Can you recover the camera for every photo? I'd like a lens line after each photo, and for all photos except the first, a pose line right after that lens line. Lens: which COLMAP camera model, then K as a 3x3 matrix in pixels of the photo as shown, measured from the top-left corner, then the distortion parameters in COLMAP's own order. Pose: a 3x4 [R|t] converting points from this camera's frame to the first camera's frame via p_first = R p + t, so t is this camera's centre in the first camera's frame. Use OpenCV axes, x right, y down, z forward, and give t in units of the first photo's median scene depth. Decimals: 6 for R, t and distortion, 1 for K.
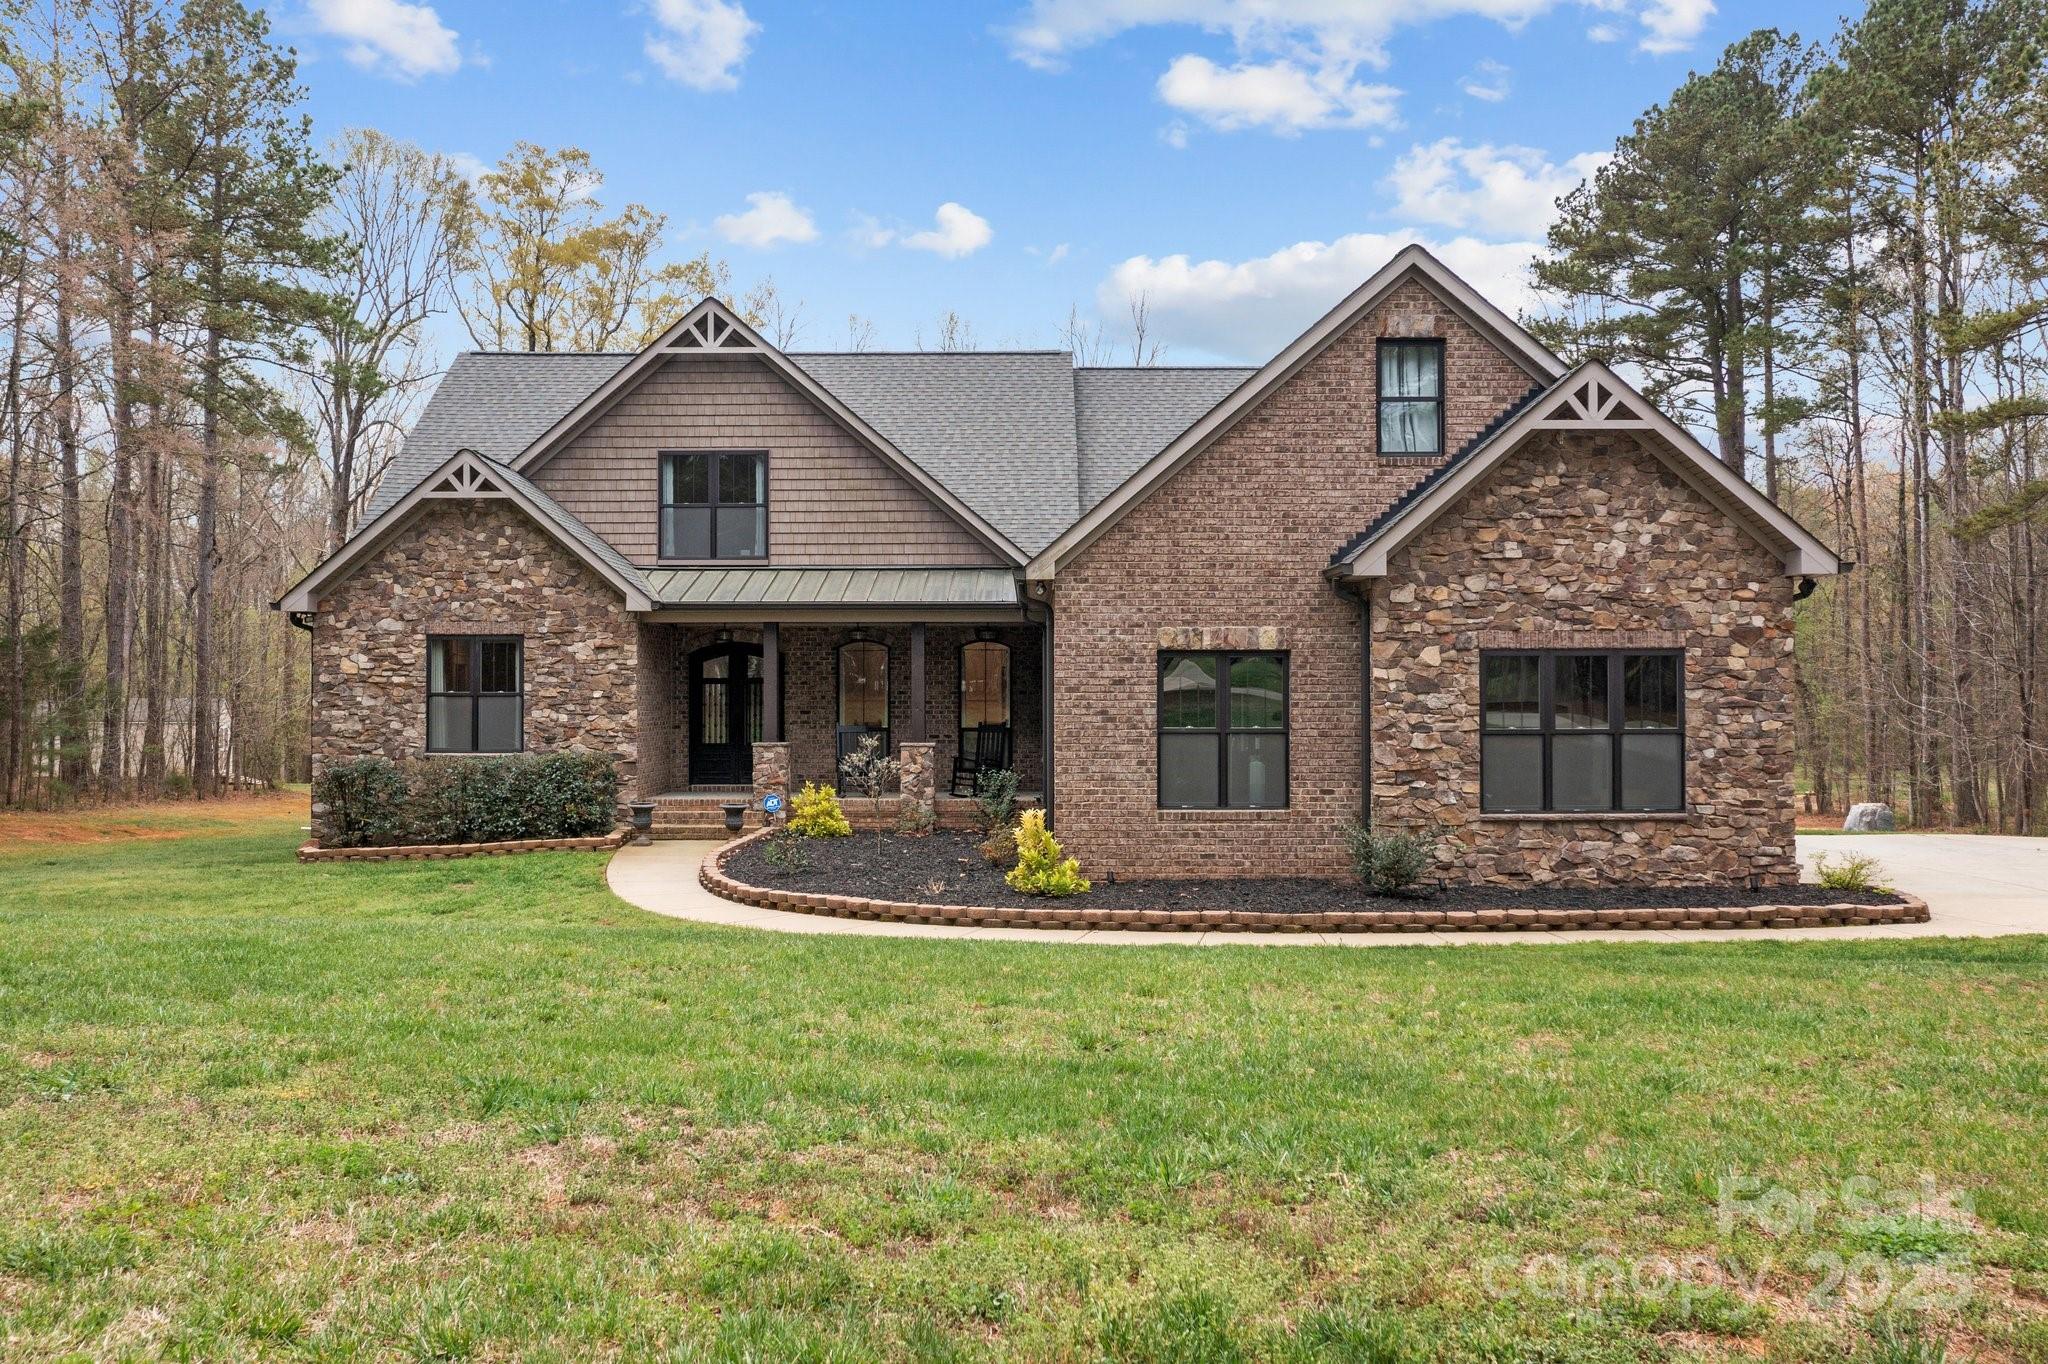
lens RADIAL K [[1620.6, 0, 1023.7], [0, 1620.6, 675.3], [0, 0, 1]] dist [-0.012721, 0.005286]
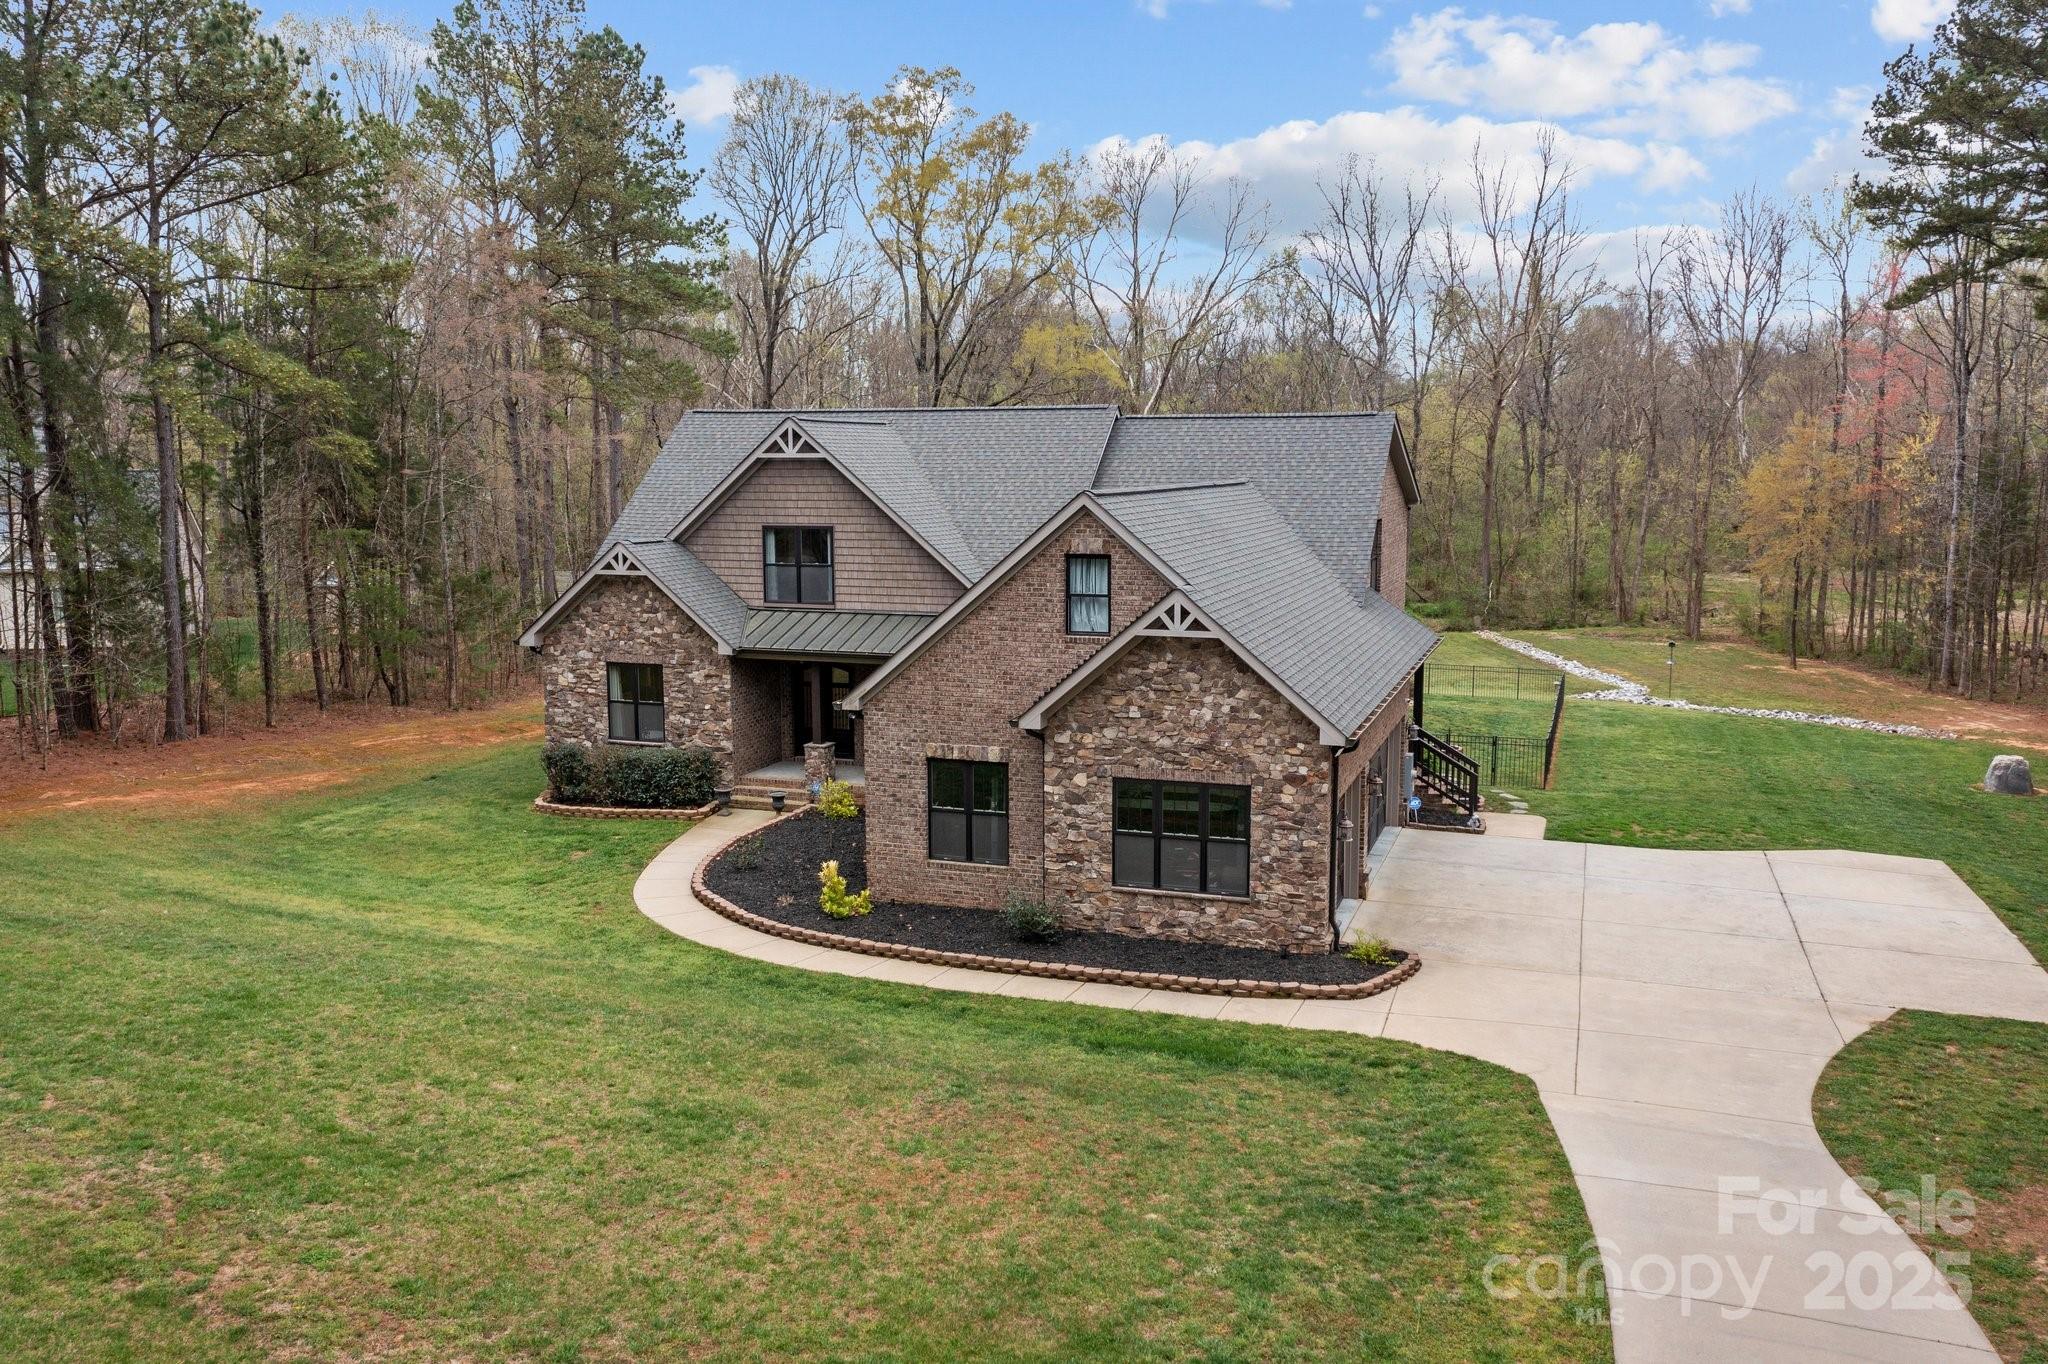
lens RADIAL K [[1620.6, 0, 1023.7], [0, 1620.6, 675.3], [0, 0, 1]] dist [-0.012721, 0.005286]
pose [[0.943744, 0.044069, -0.327727, 0.497621], [0.005742, 0.988747, 0.149489, -0.238771], [0.330626, -0.142961, 0.932871, -0.280747]]
